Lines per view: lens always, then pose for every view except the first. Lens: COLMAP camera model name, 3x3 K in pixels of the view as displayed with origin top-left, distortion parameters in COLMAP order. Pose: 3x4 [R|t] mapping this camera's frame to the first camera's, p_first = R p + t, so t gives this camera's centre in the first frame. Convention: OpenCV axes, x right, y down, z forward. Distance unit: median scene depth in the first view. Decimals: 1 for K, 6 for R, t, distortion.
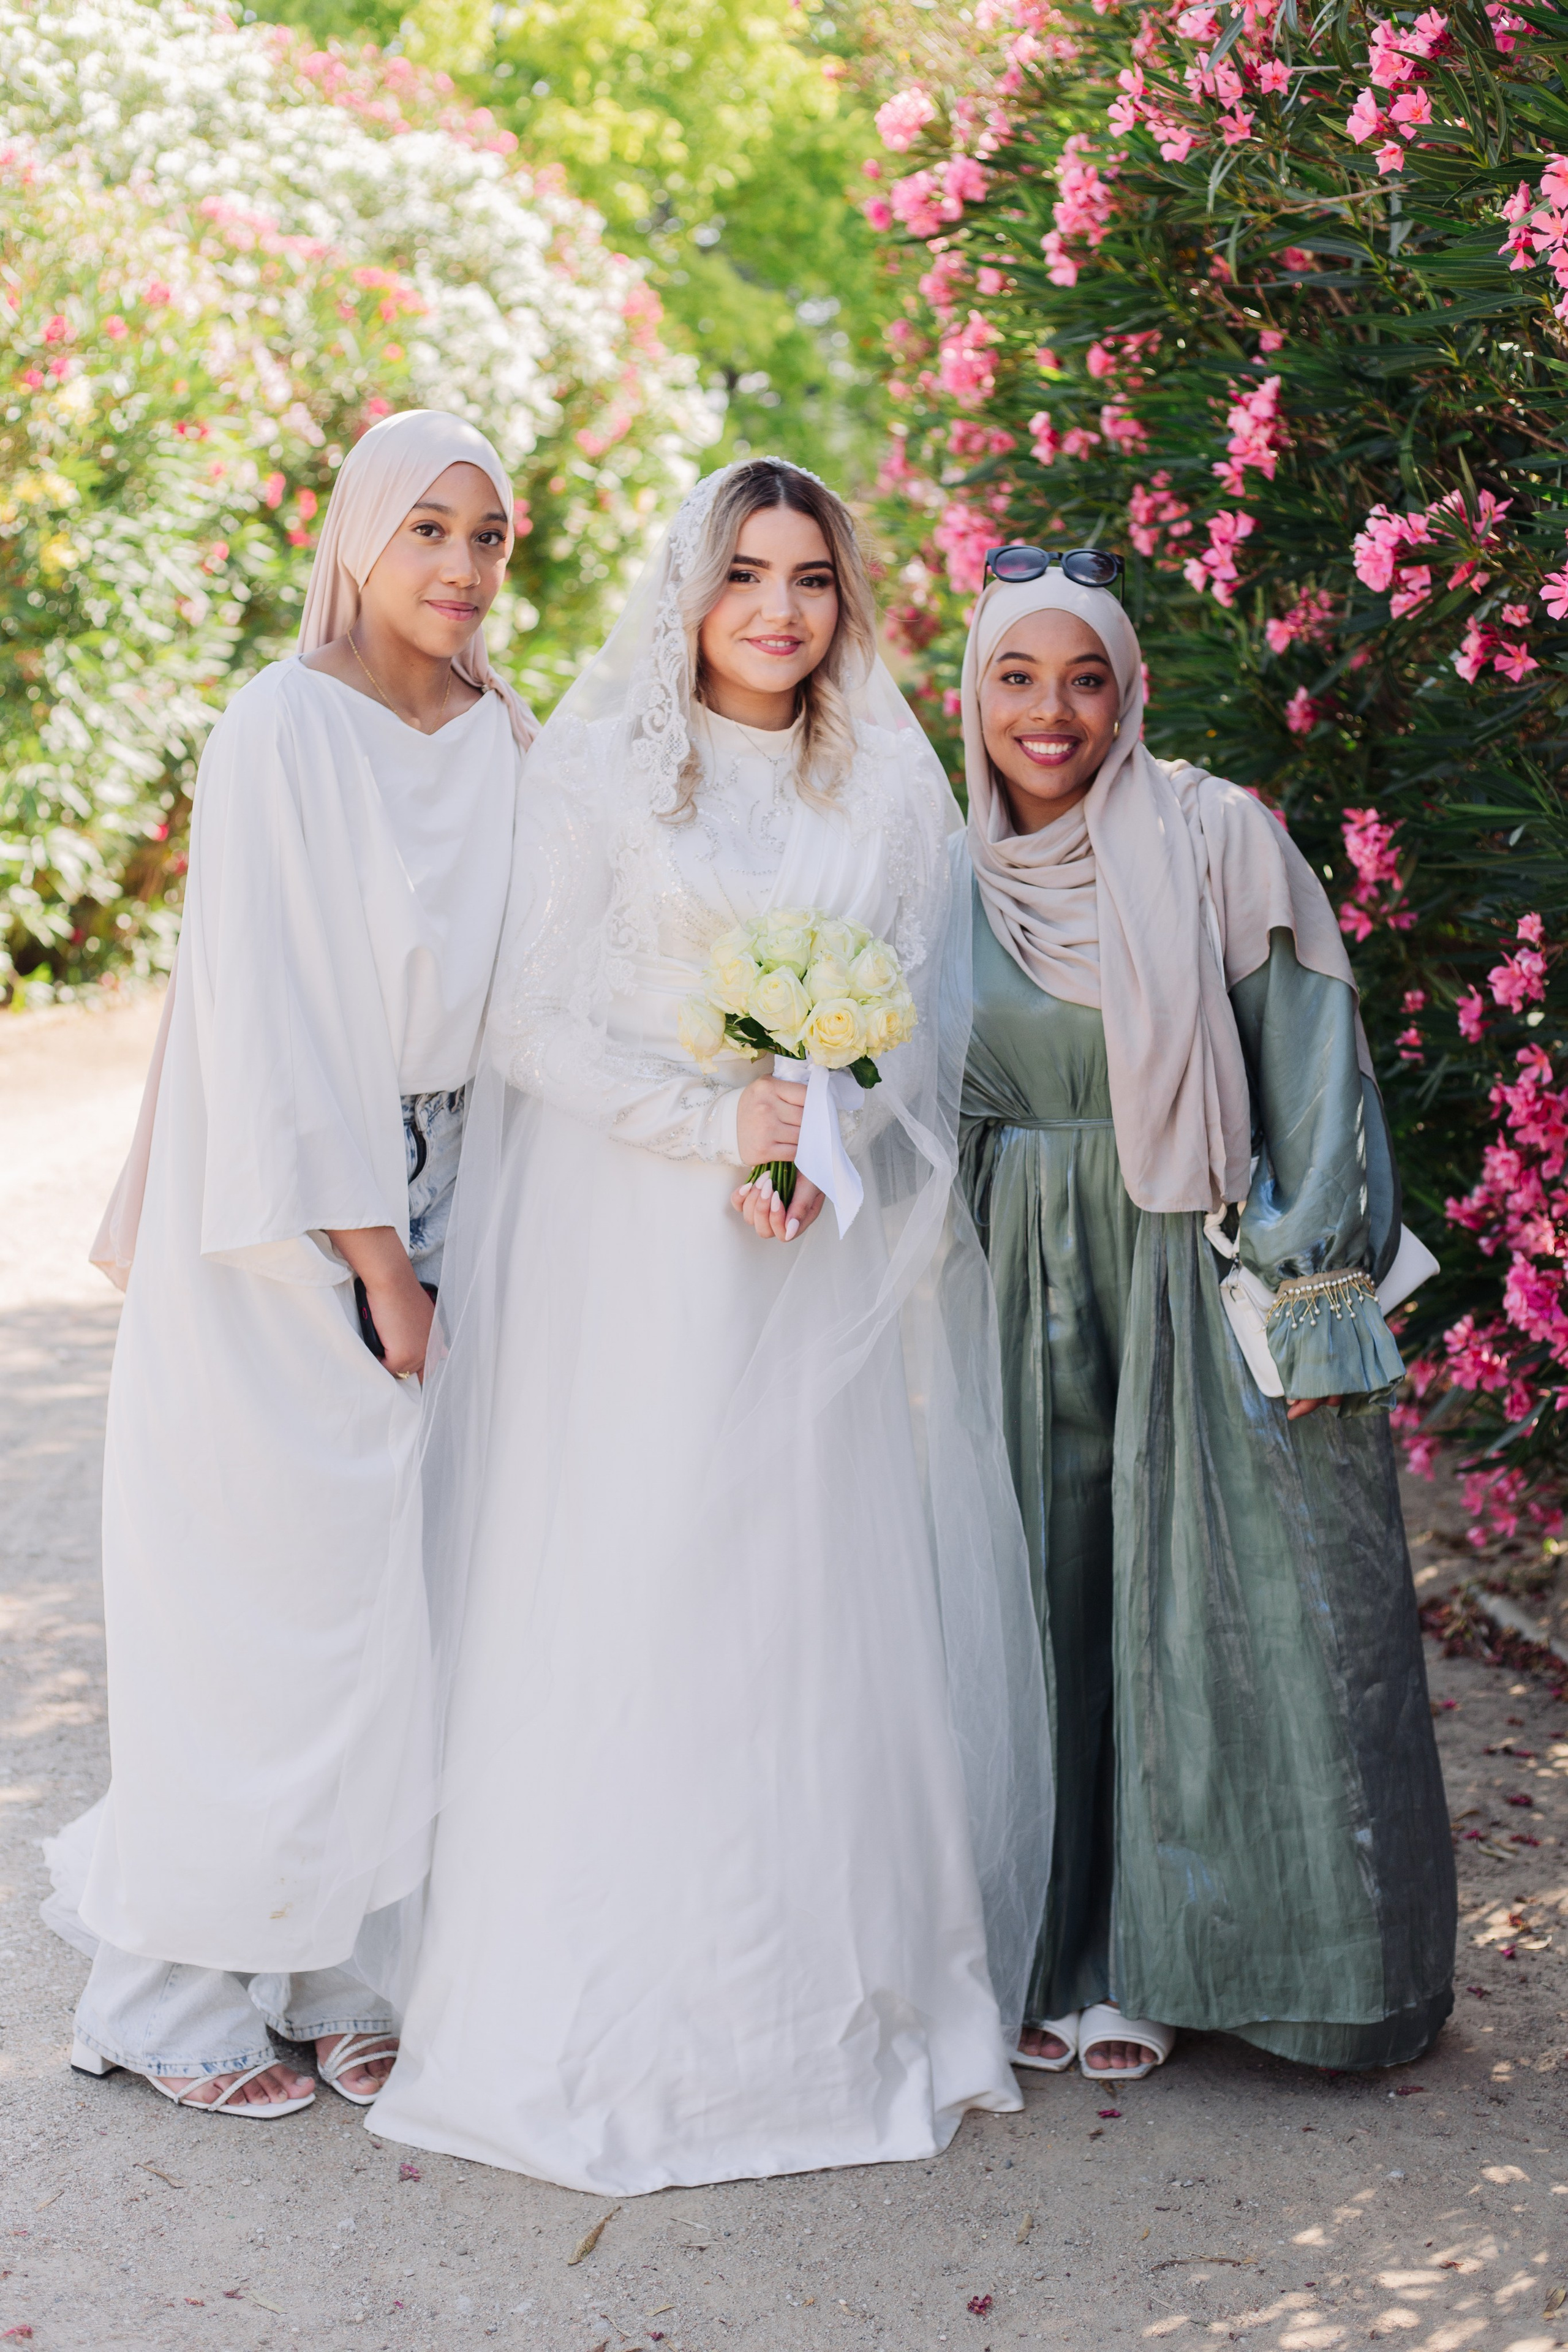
lens RADIAL K [[3080.3, 0, 784.0], [0, 3080.3, 1176.0], [0, 0, 1]] dist [-0.005396, 0.028245]
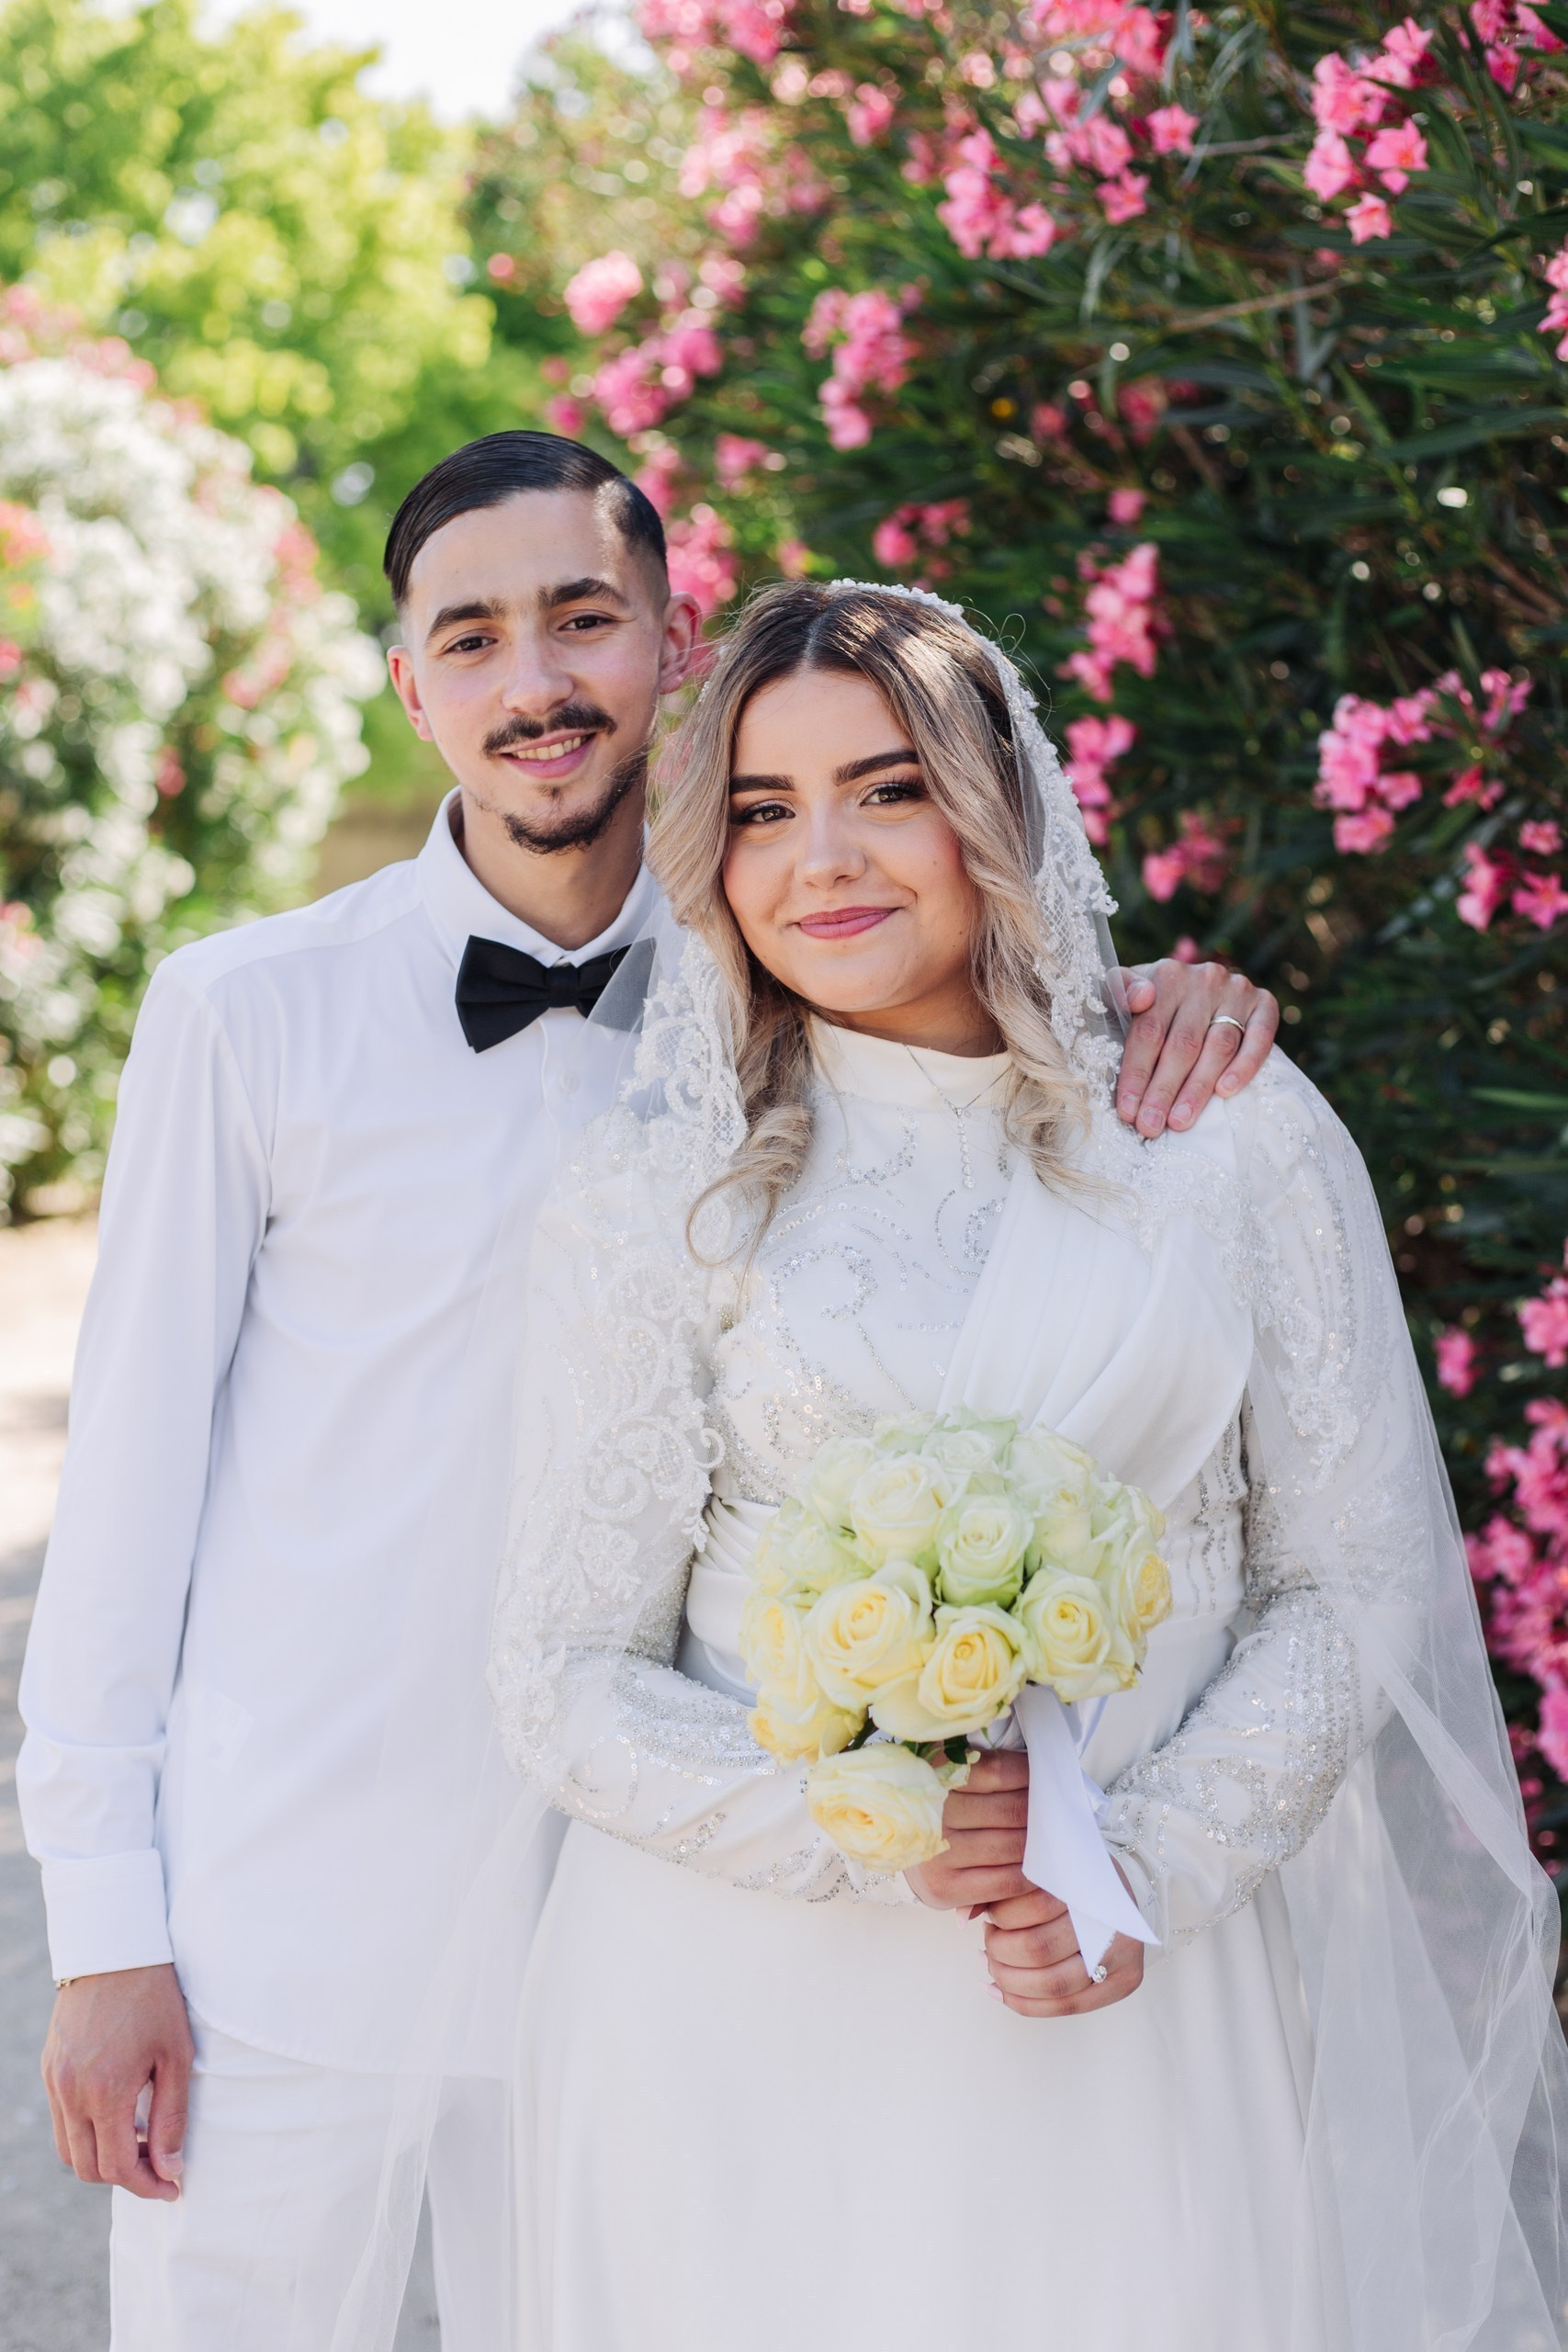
lens RADIAL K [[2999.0, 0, 785.7], [0, 2999.0, 1150.3], [0, 0, 1]] dist [0.203203, -0.901025]
pose [[0.992952, -0.039372, 0.111786, -0.009222], [0.048683, 0.995457, -0.081823, -0.020395], [-0.108056, 0.086688, 0.990358, 0.110187]]
